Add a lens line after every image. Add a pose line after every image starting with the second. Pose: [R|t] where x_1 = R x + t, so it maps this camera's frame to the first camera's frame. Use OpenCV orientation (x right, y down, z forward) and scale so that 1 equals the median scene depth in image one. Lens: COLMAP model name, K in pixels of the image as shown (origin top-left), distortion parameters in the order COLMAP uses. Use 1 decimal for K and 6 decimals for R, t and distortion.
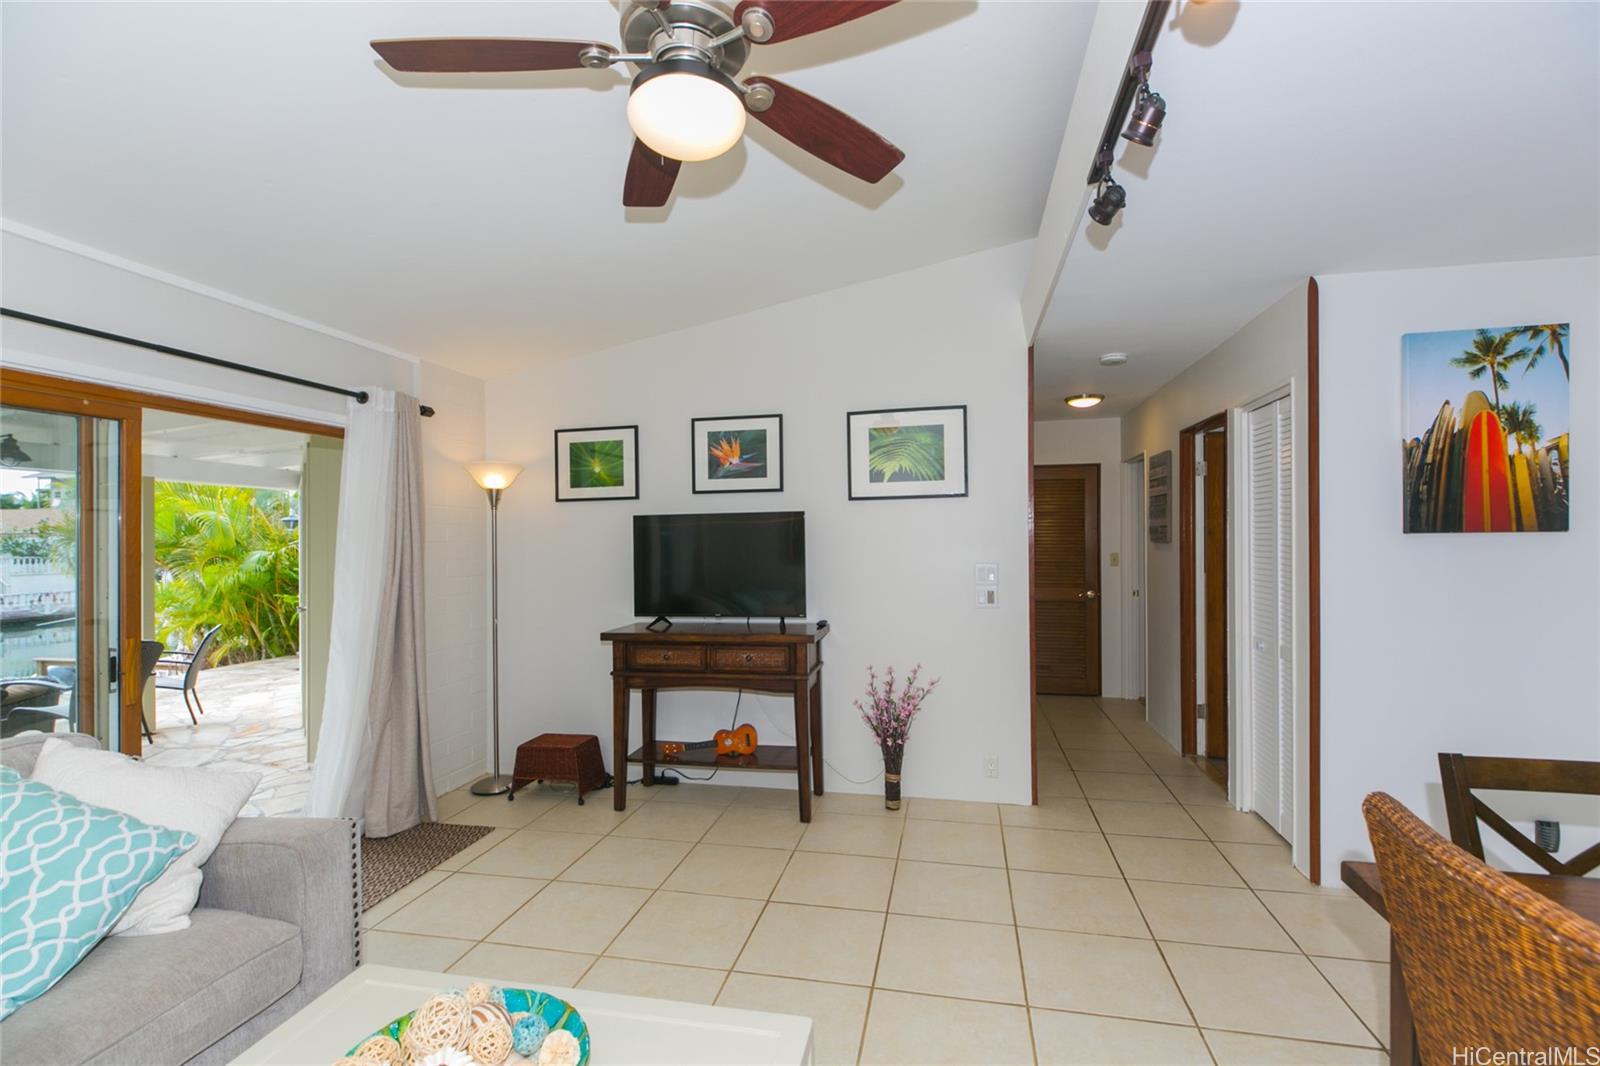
lens RADIAL K [[696.4, 0, 800.0], [0, 696.4, 533.0], [0, 0, 1]] dist [0.001326, 0.000156]
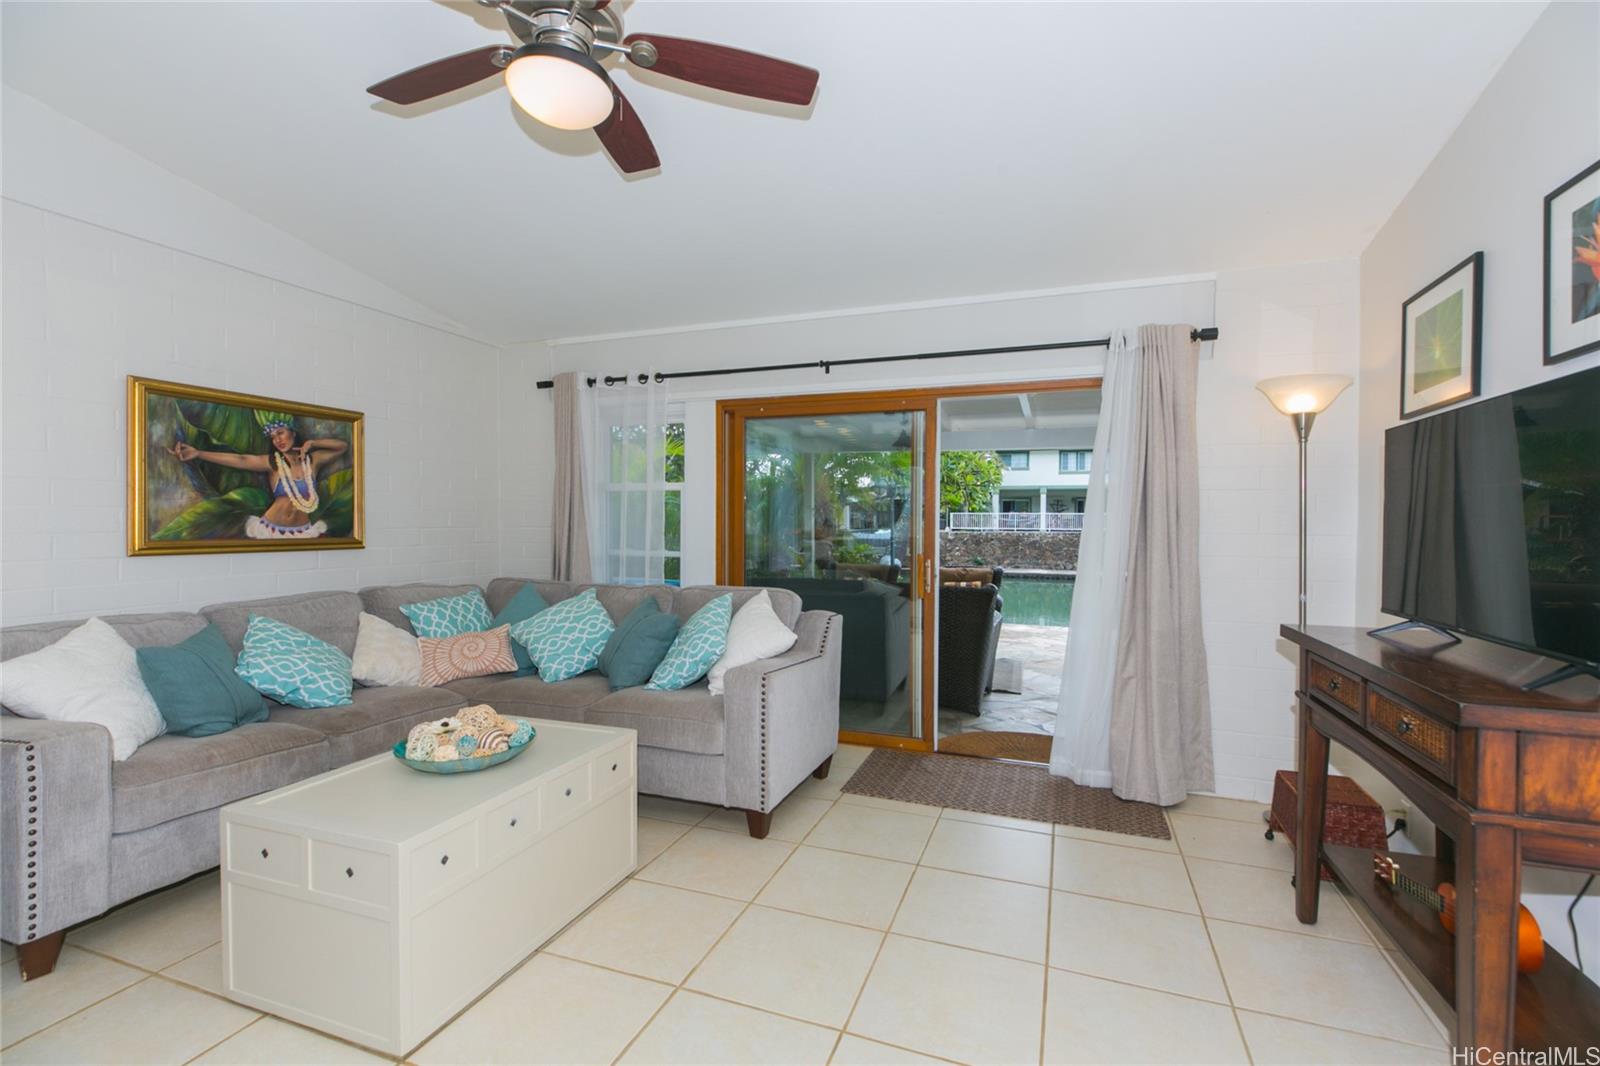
lens RADIAL K [[711.5, 0, 790.6], [0, 711.5, 537.0], [0, 0, 1]] dist [-0.001801, -0.001269]
pose [[-0.157022, 0.036413, -0.986924, 0.396599], [0.006444, 0.999337, 0.035846, 0.036868], [0.987574, -0.000731, -0.157153, 0.630044]]
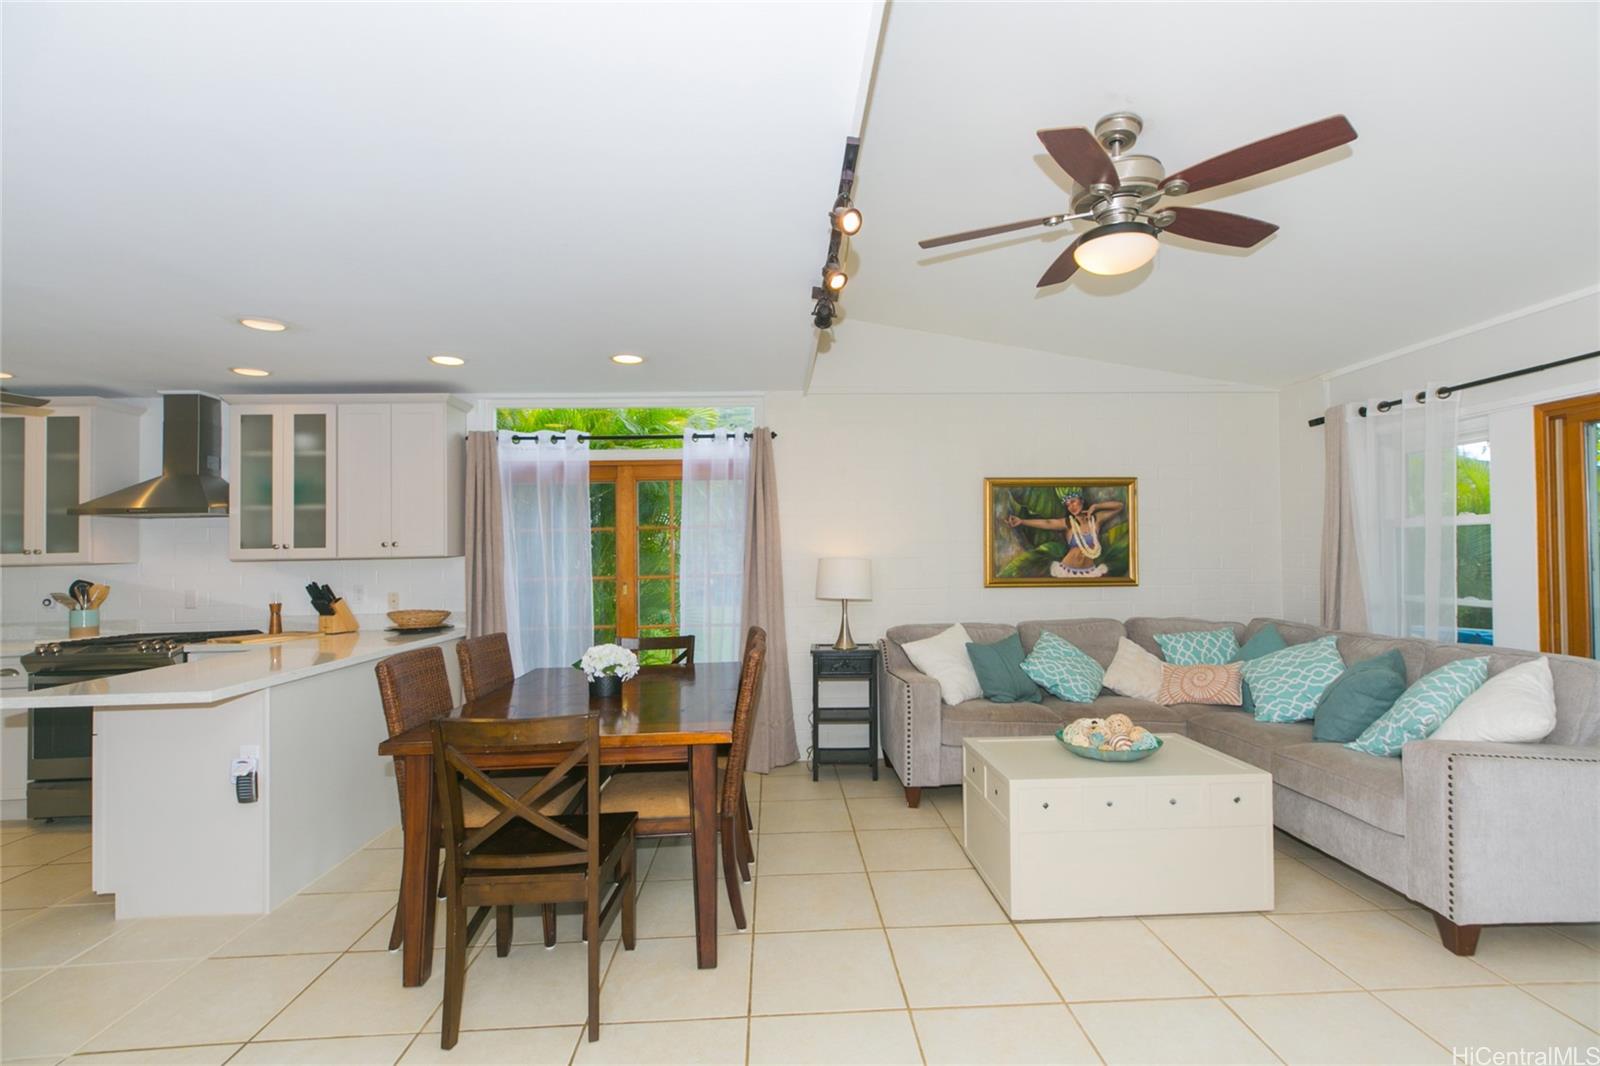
lens RADIAL K [[711.9, 0, 821.2], [0, 711.9, 550.1], [0, 0, 1]] dist [-0.000819, -0.000335]
pose [[-0.965315, 0.023442, -0.260032, 0.358473], [0.027497, 0.999550, -0.011968, 0.021470], [0.259635, -0.018703, -0.965526, 0.943425]]
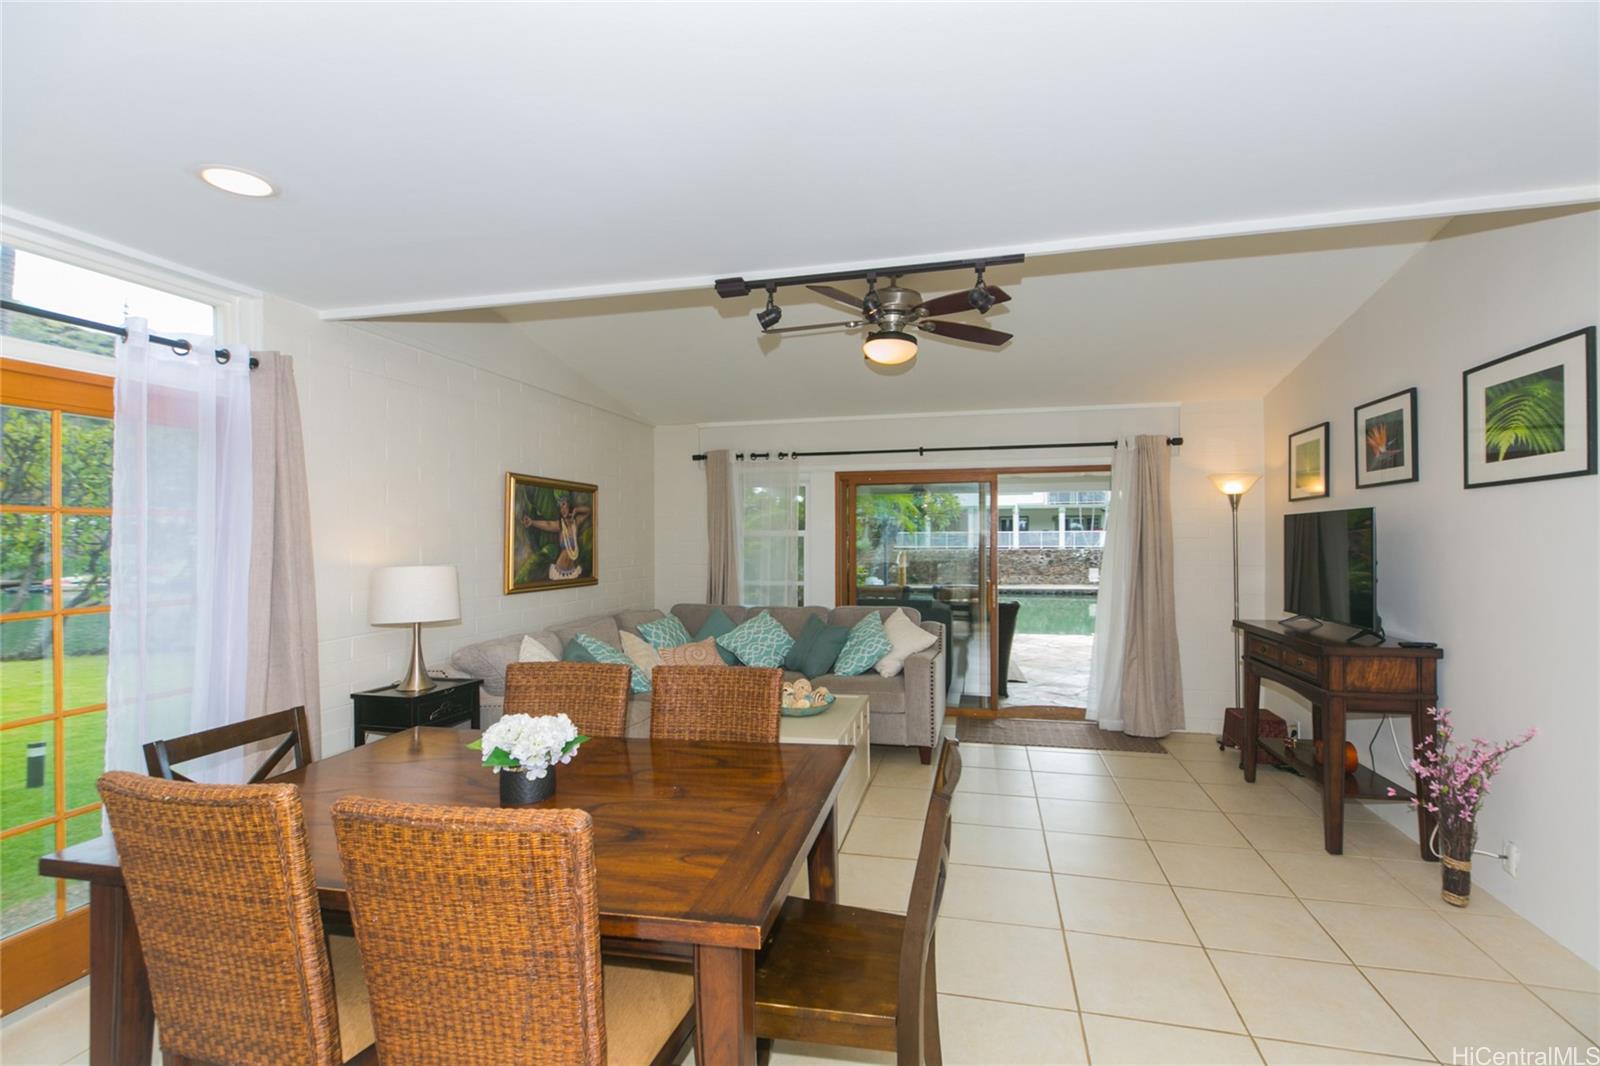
lens RADIAL K [[712.7, 0, 806.2], [0, 712.7, 545.4], [0, 0, 1]] dist [-0.000927, -0.000242]
pose [[-0.030658, 0.023531, -0.999253, 0.863565], [0.015831, 0.999609, 0.023053, -0.016025], [0.999405, -0.015112, -0.031018, 0.317113]]
